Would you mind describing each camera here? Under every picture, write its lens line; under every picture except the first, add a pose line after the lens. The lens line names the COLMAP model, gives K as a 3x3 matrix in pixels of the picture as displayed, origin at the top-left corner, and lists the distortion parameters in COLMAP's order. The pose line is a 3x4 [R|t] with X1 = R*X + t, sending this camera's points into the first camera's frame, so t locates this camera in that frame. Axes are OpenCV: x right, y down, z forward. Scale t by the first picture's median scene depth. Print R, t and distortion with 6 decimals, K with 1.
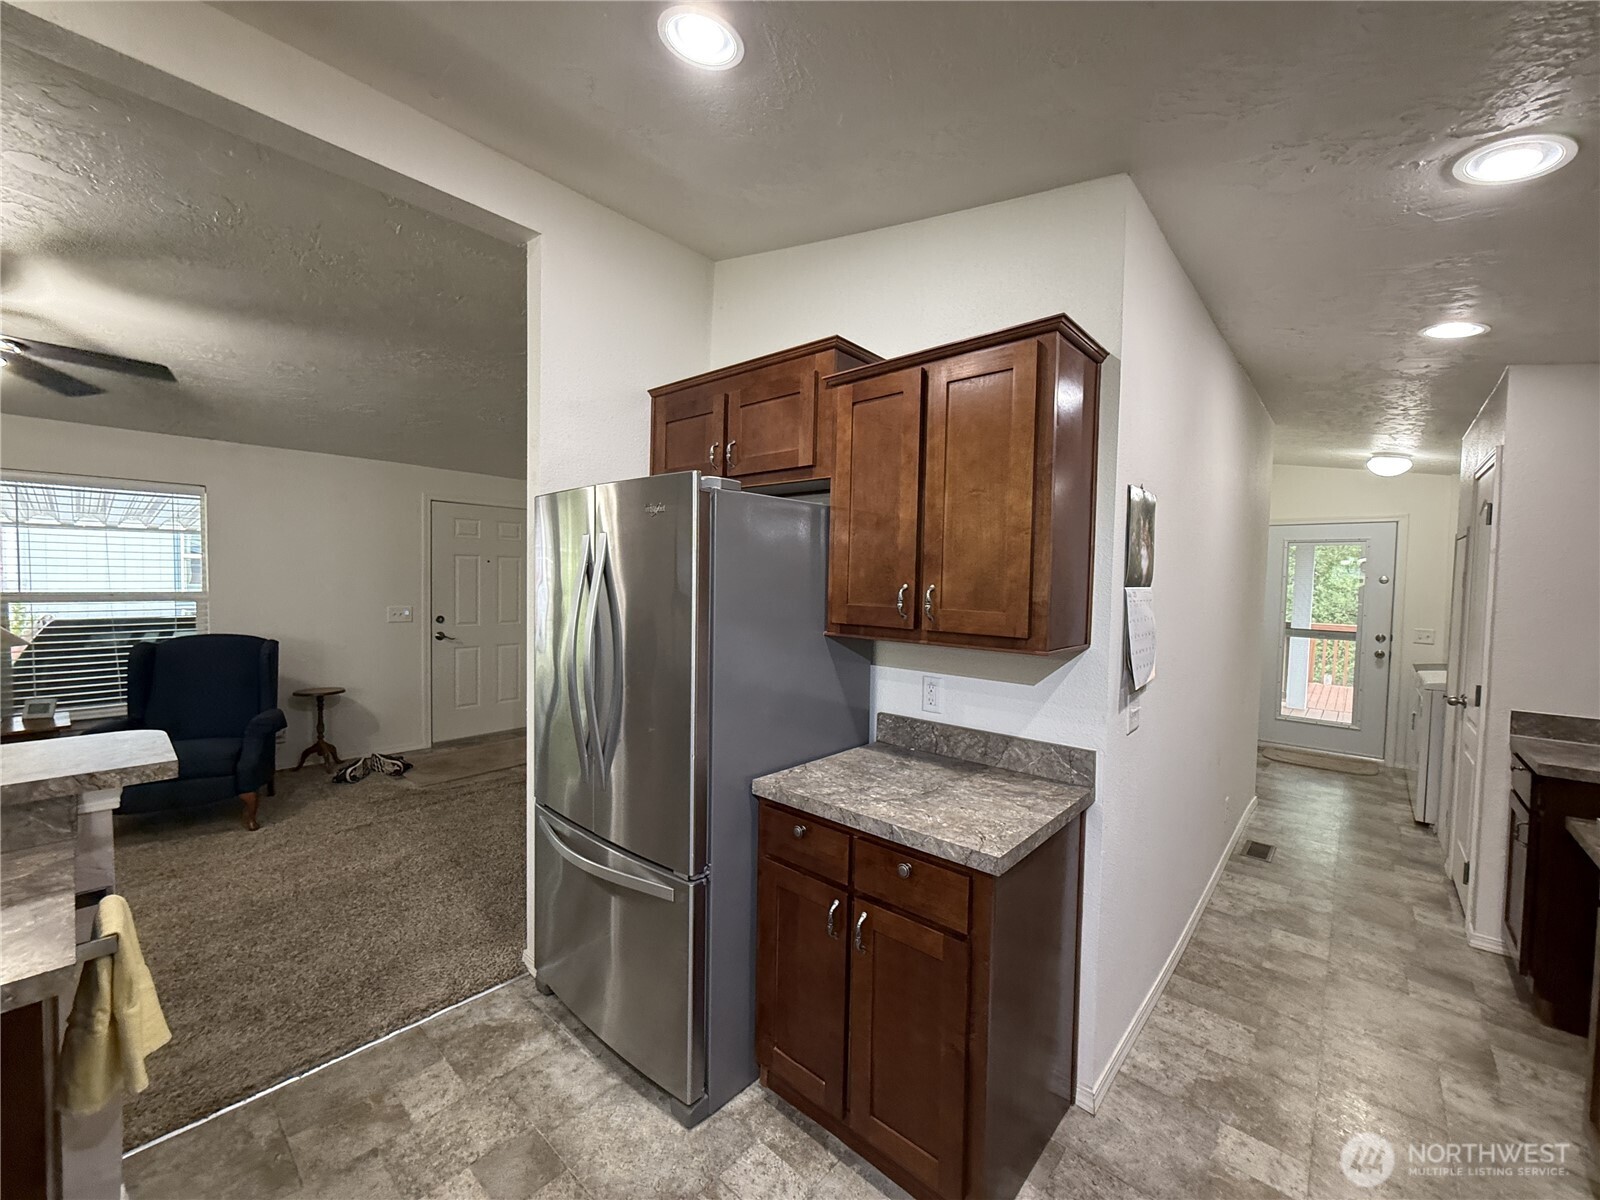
lens RADIAL K [[634.7, 0, 806.8], [0, 634.7, 601.3], [0, 0, 1]] dist [0.001024, -0.000212]
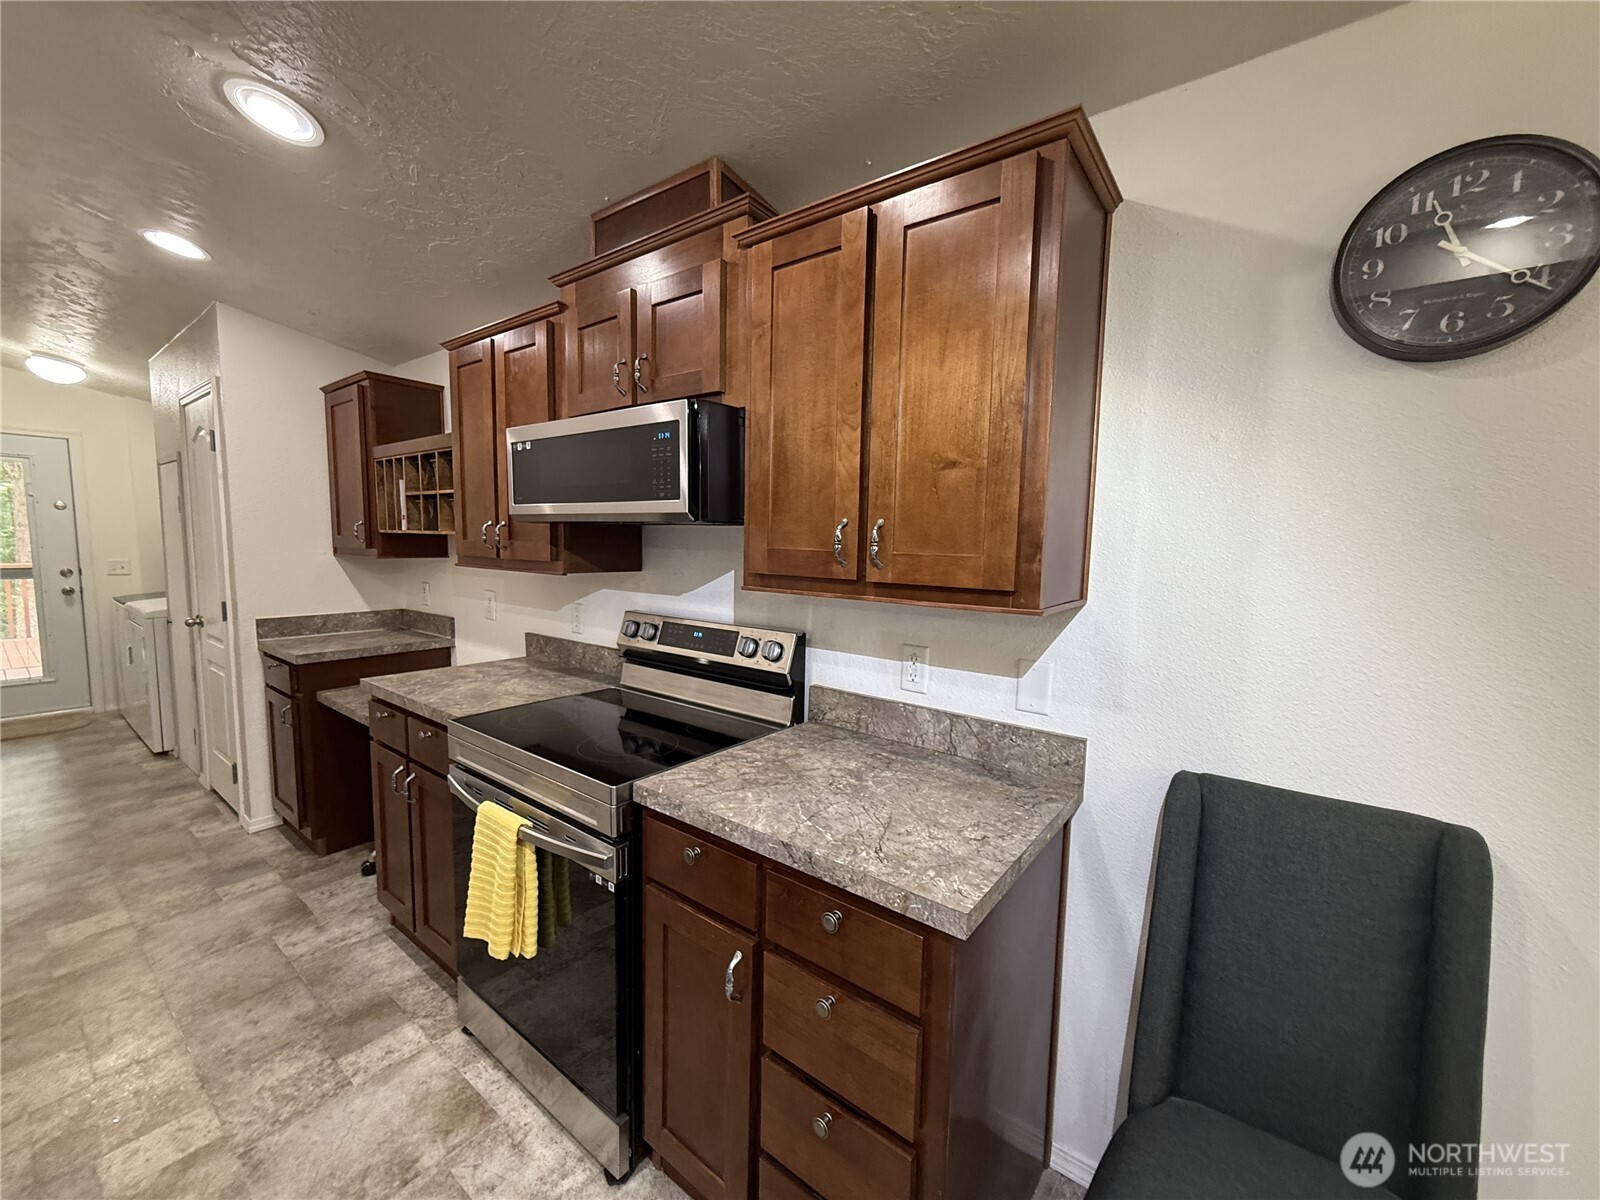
lens RADIAL K [[634.7, 0, 806.8], [0, 634.7, 601.3], [0, 0, 1]] dist [0.001024, -0.000212]
pose [[-0.069346, -0.116502, 0.990767, -0.081769], [0.015253, 0.992917, 0.117823, 0.020031], [-0.997476, 0.023283, -0.067077, 0.085495]]
